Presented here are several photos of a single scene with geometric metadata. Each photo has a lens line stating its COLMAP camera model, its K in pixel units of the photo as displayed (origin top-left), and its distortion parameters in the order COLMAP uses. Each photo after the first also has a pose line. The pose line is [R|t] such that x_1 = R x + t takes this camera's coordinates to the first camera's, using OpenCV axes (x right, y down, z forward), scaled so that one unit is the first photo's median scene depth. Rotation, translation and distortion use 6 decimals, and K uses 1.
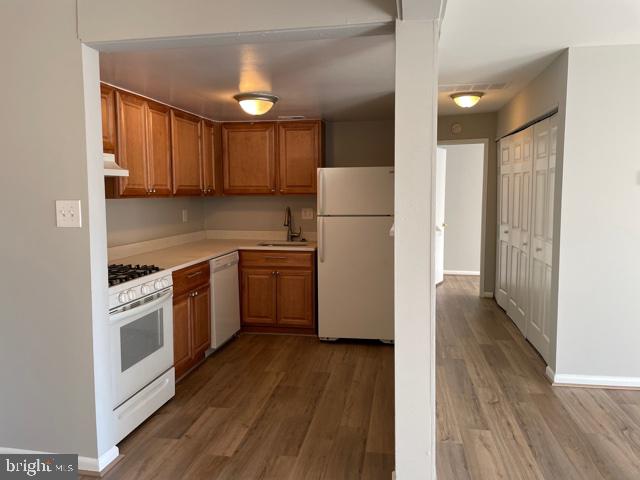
lens RADIAL K [[484.8, 0, 322.8], [0, 484.8, 235.0], [0, 0, 1]] dist [0.072536, -0.088039]
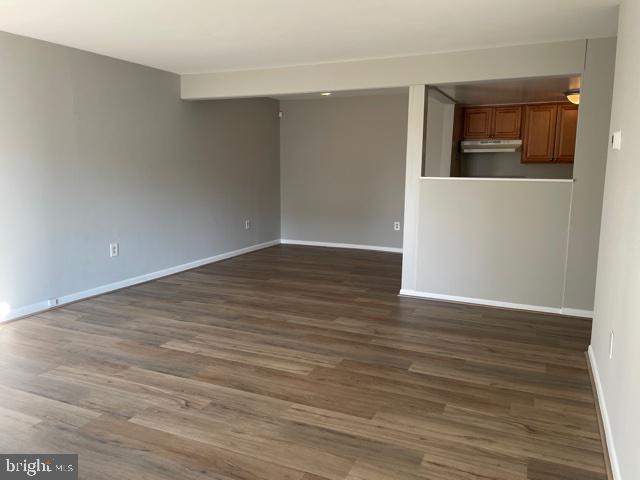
lens RADIAL K [[484.8, 0, 317.4], [0, 484.8, 239.5], [0, 0, 1]] dist [0.072536, -0.088039]
pose [[-0.258266, 0.149779, -0.954392, 1.447819], [-0.092162, 0.979583, 0.178672, -0.045759], [0.961668, 0.134104, -0.239189, 0.649748]]
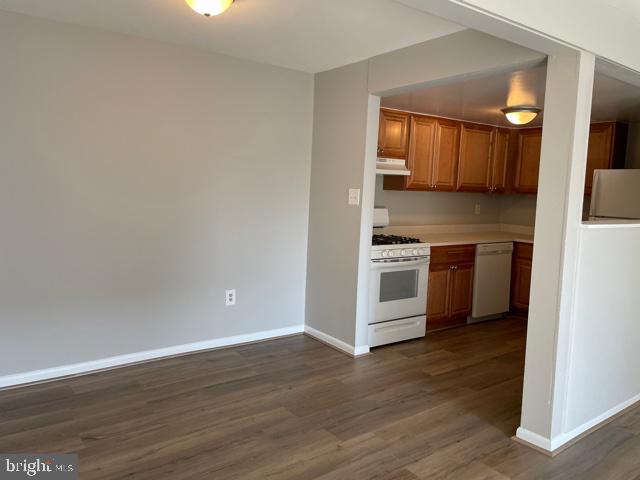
lens RADIAL K [[484.8, 0, 317.8], [0, 484.8, 233.0], [0, 0, 1]] dist [0.072536, -0.088039]
pose [[0.721115, 0.099499, -0.685633, 0.341287], [-0.102652, 0.994055, 0.036293, 0.020835], [0.685169, 0.044210, 0.727042, -0.178744]]
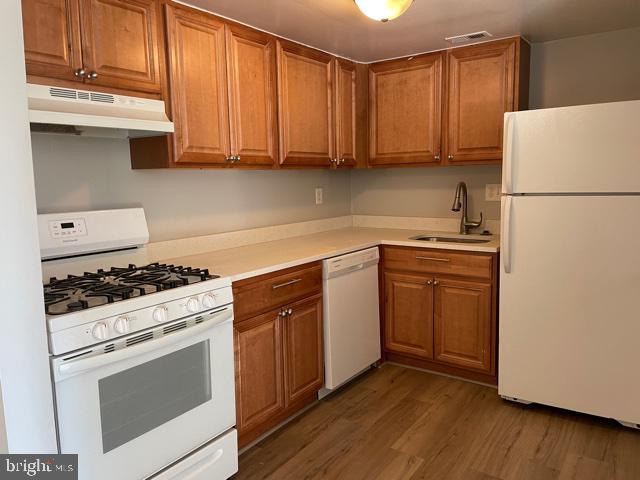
lens RADIAL K [[484.8, 0, 315.5], [0, 484.8, 236.4], [0, 0, 1]] dist [0.072536, -0.088039]
pose [[0.901414, 0.036975, -0.431377, 0.050972], [-0.020869, 0.998899, 0.042011, -0.010440], [0.432455, -0.028867, 0.901193, 0.418404]]
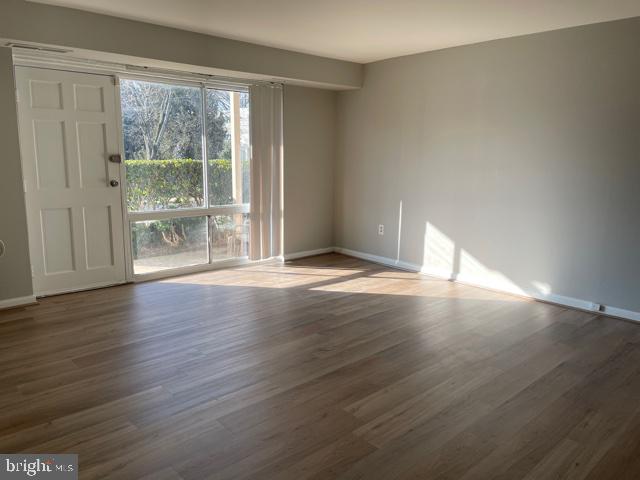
lens RADIAL K [[484.8, 0, 319.8], [0, 484.8, 239.5], [0, 0, 1]] dist [0.072536, -0.088039]
pose [[-0.784429, -0.112010, 0.610020, 0.316673], [0.049732, 0.969030, 0.241882, -0.068120], [-0.618221, 0.220077, -0.754565, 0.953569]]
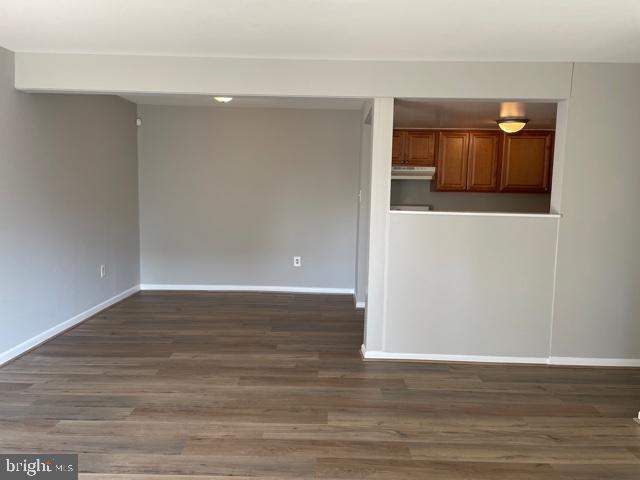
lens RADIAL K [[484.8, 0, 321.4], [0, 484.8, 237.5], [0, 0, 1]] dist [0.072536, -0.088039]
pose [[0.158793, 0.113246, -0.980796, 1.125137], [-0.109841, 0.989260, 0.096439, -0.030827], [0.981183, 0.092417, 0.169527, 0.272344]]
